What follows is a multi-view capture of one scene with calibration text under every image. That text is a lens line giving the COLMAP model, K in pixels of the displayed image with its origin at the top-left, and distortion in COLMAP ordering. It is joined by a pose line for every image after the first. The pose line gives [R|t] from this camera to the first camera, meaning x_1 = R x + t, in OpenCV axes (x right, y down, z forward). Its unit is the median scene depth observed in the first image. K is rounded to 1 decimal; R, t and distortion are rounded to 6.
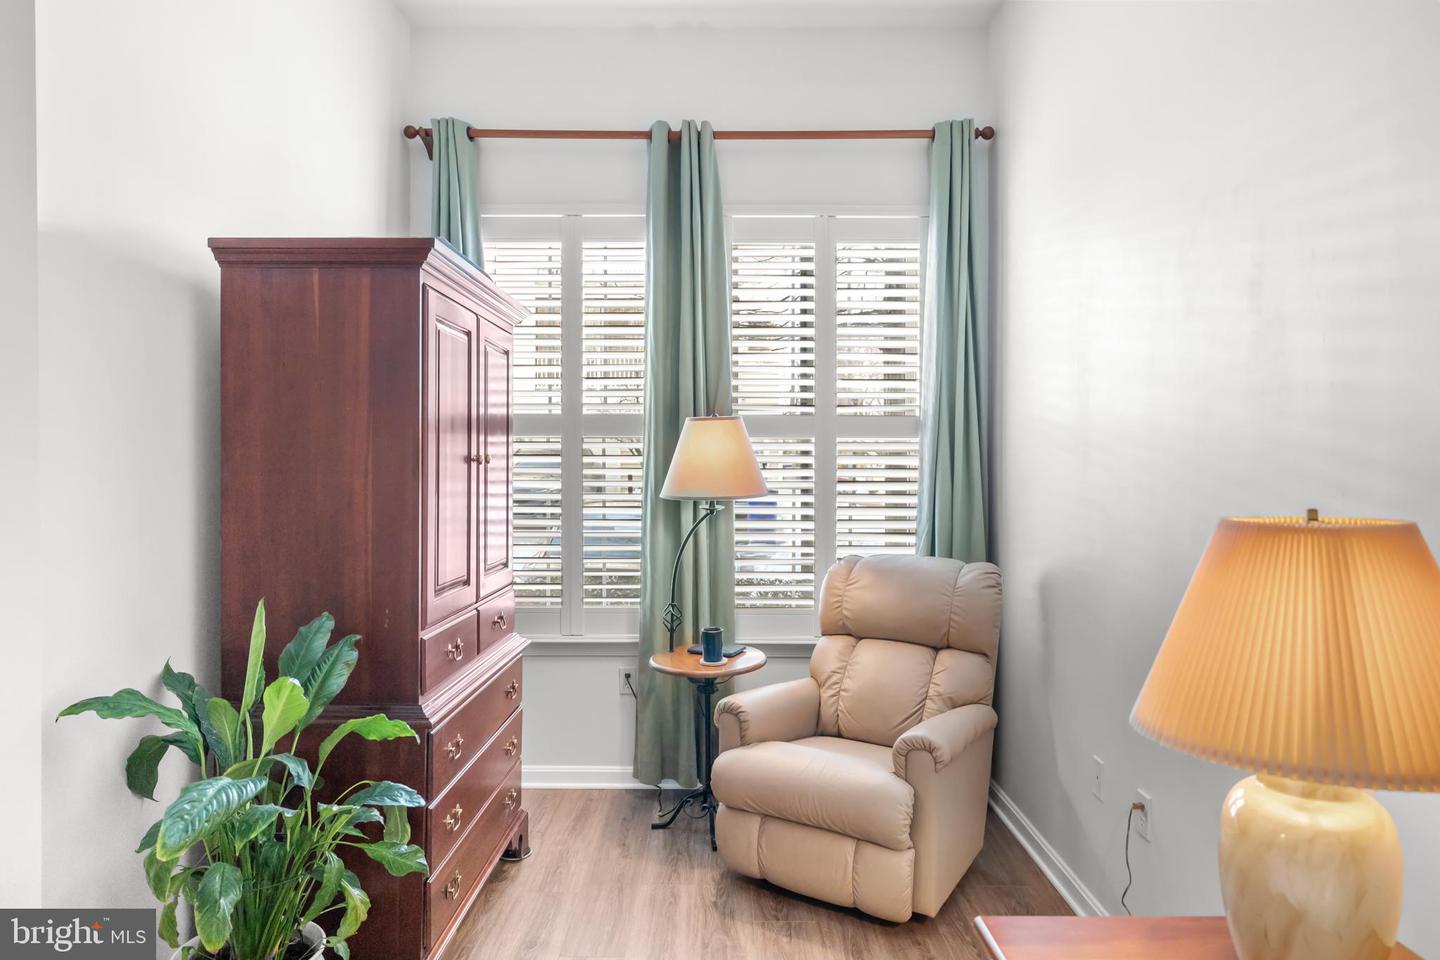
lens RADIAL K [[908.6, 0, 717.9], [0, 908.6, 470.3], [0, 0, 1]] dist [0.001760, -0.000530]
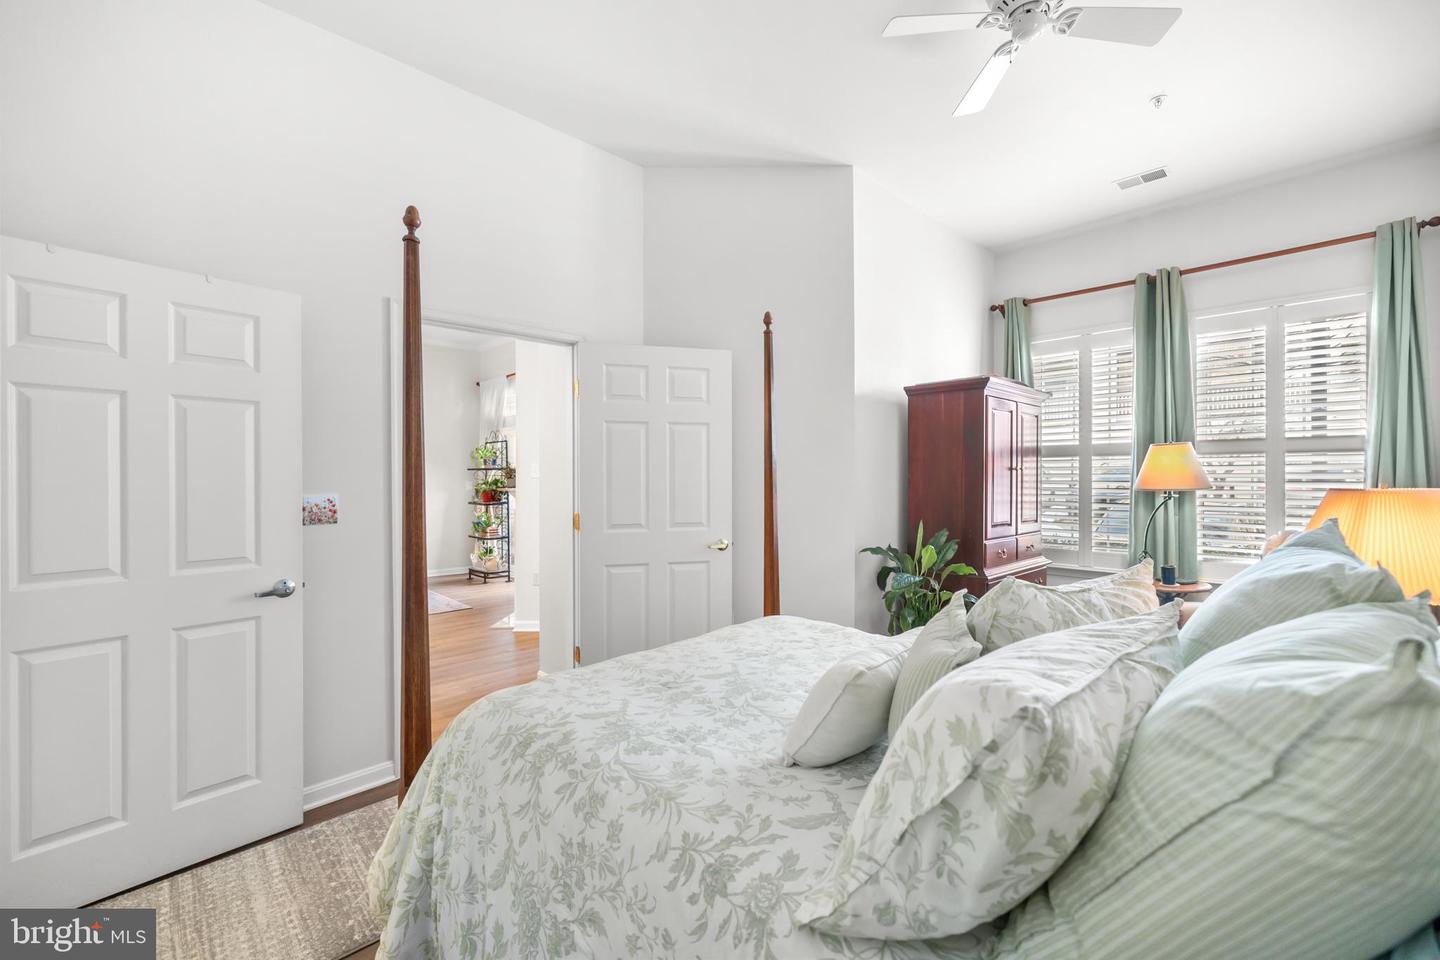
lens RADIAL K [[612.8, 0, 718.6], [0, 612.8, 481.0], [0, 0, 1]] dist [0.000972, -0.000205]
pose [[0.701494, 0.002147, -0.712672, 0.235595], [-0.003708, 0.999993, -0.000637, 0.017526], [0.712666, 0.003089, 0.701497, -0.448283]]
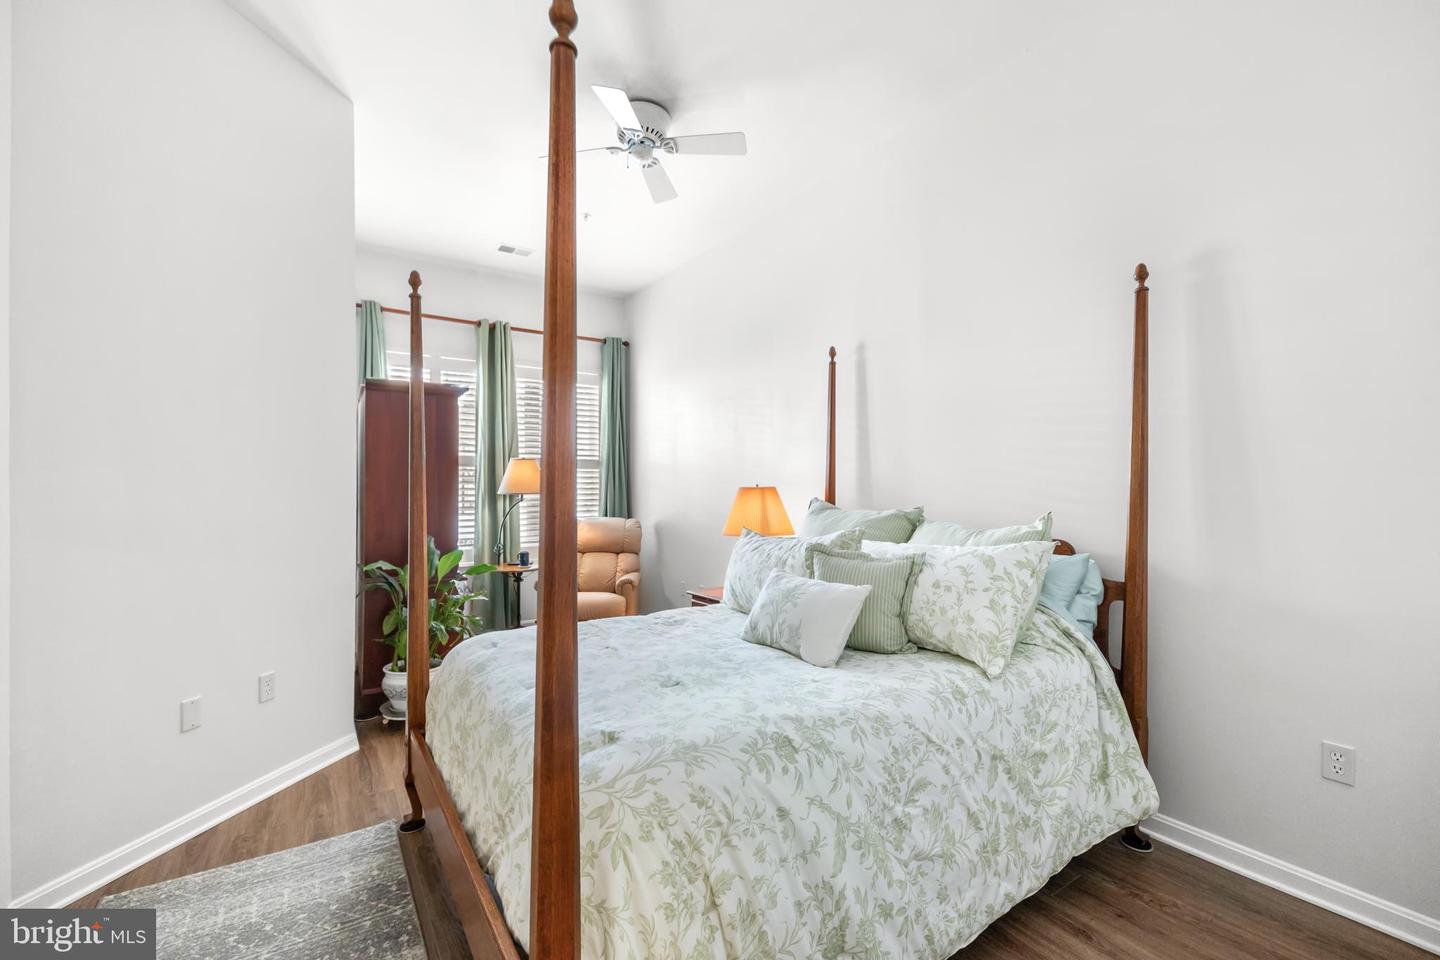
lens RADIAL K [[612.8, 0, 729.4], [0, 612.8, 485.6], [0, 0, 1]] dist [0.000972, -0.000205]
pose [[0.818688, -0.000645, 0.574238, -0.487205], [0.009127, 0.999888, -0.011889, 0.033248], [-0.574166, 0.014974, 0.818602, -0.573397]]
